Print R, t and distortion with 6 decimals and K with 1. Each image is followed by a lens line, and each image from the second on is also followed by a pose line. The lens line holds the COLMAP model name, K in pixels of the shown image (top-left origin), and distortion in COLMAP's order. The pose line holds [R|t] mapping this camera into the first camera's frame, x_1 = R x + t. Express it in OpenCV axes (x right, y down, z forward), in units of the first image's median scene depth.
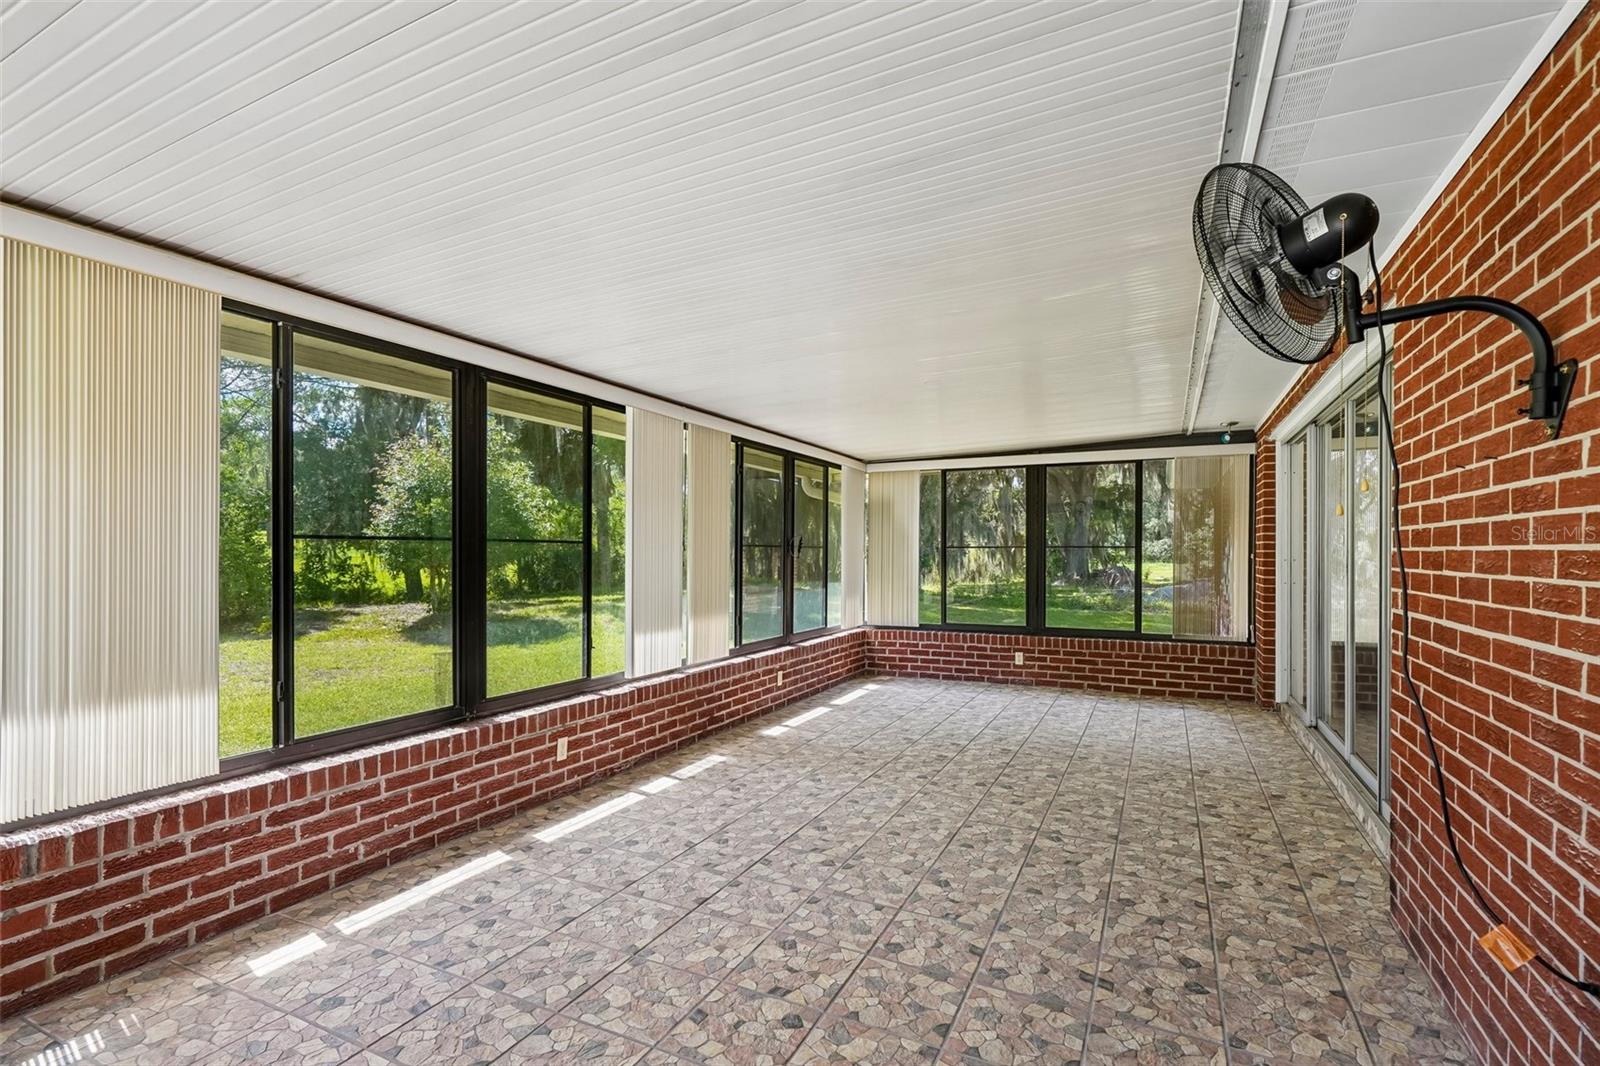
lens RADIAL K [[745.1, 0, 789.7], [0, 745.1, 553.7], [0, 0, 1]] dist [-0.008209, 0.003840]
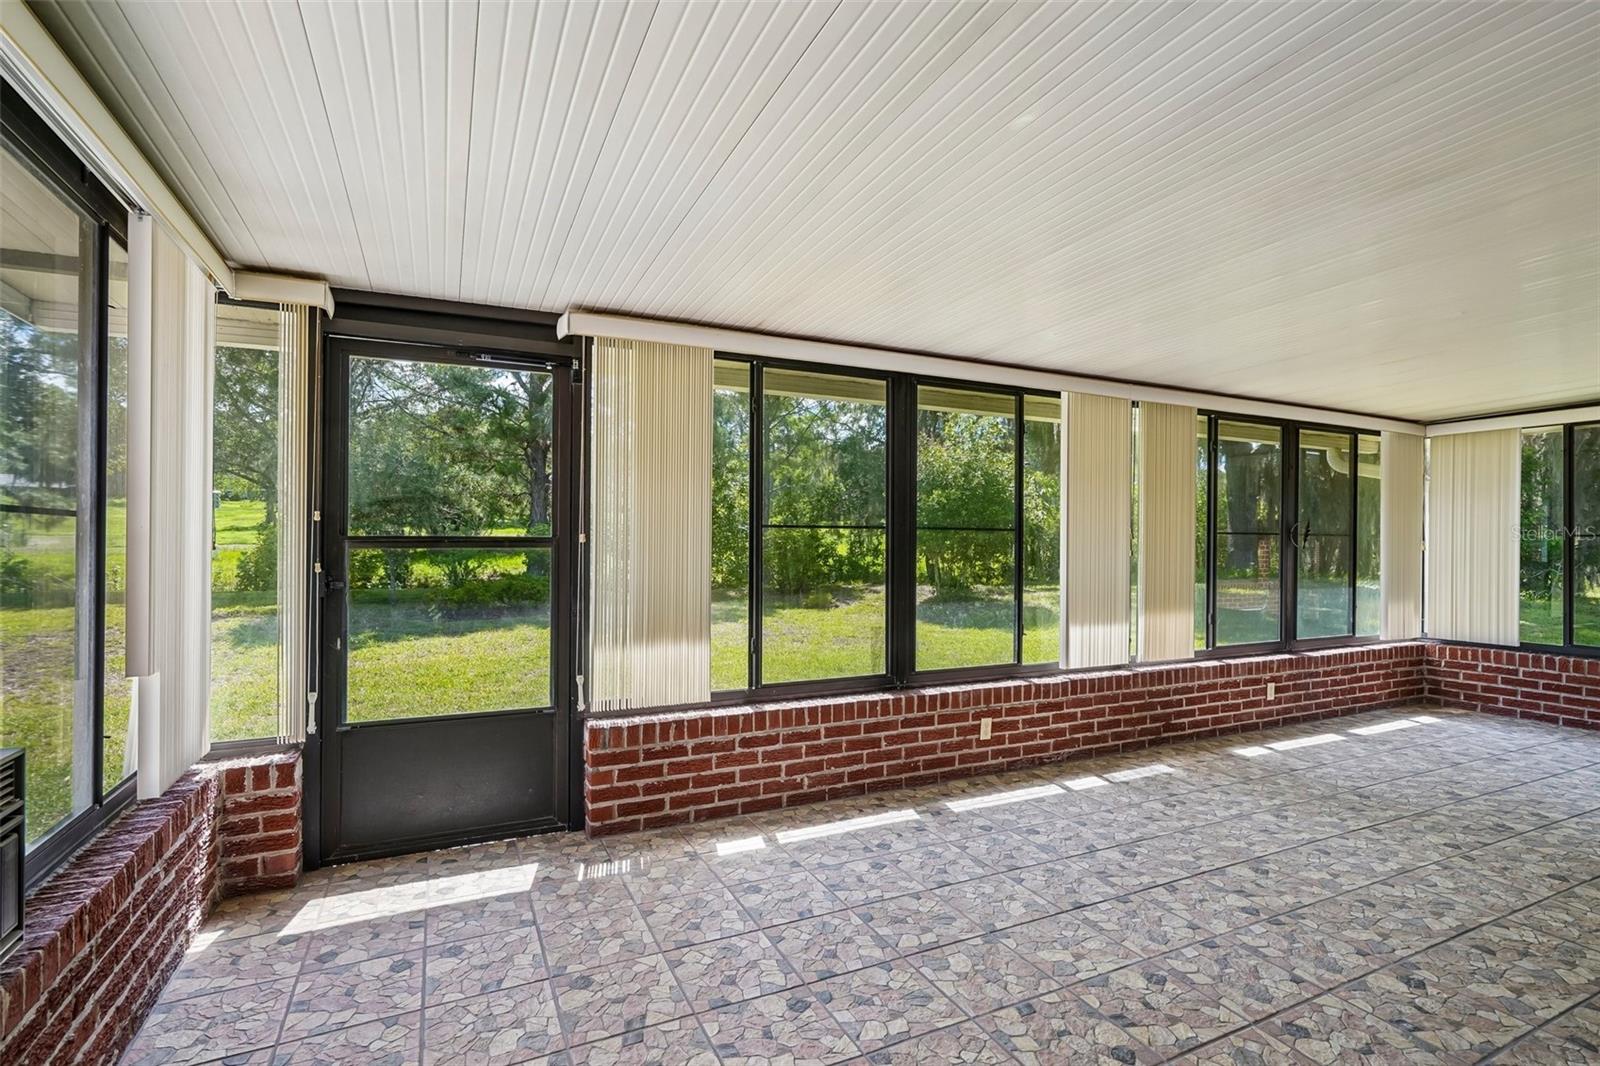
lens RADIAL K [[745.1, 0, 797.5], [0, 745.1, 538.6], [0, 0, 1]] dist [-0.008209, 0.003840]
pose [[0.787177, 0.004310, -0.616712, 0.147276], [-0.006560, 0.999978, -0.001384, -0.000614], [0.616692, 0.005135, 0.787188, 0.018790]]
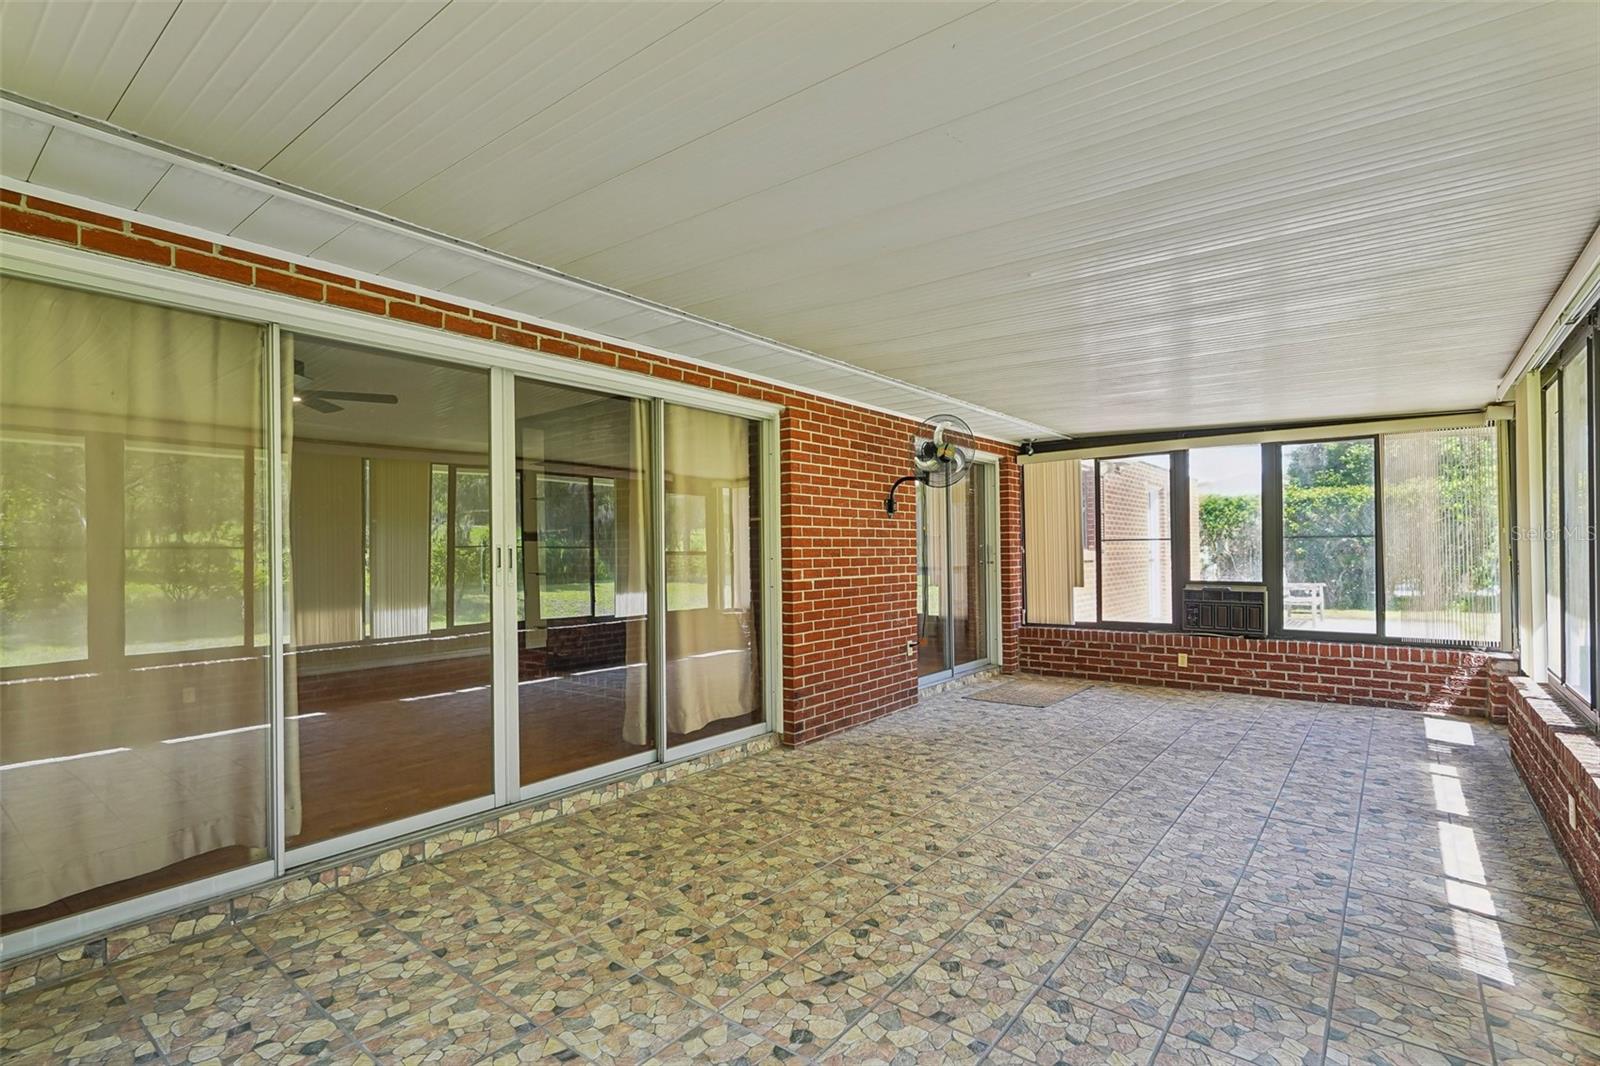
lens RADIAL K [[745.1, 0, 814.3], [0, 745.1, 541.6], [0, 0, 1]] dist [-0.008209, 0.003840]
pose [[-0.982635, 0.015883, 0.184867, 0.311962], [0.013622, 0.999816, -0.013496, 0.005552], [-0.185047, -0.010743, -0.982671, 2.103730]]
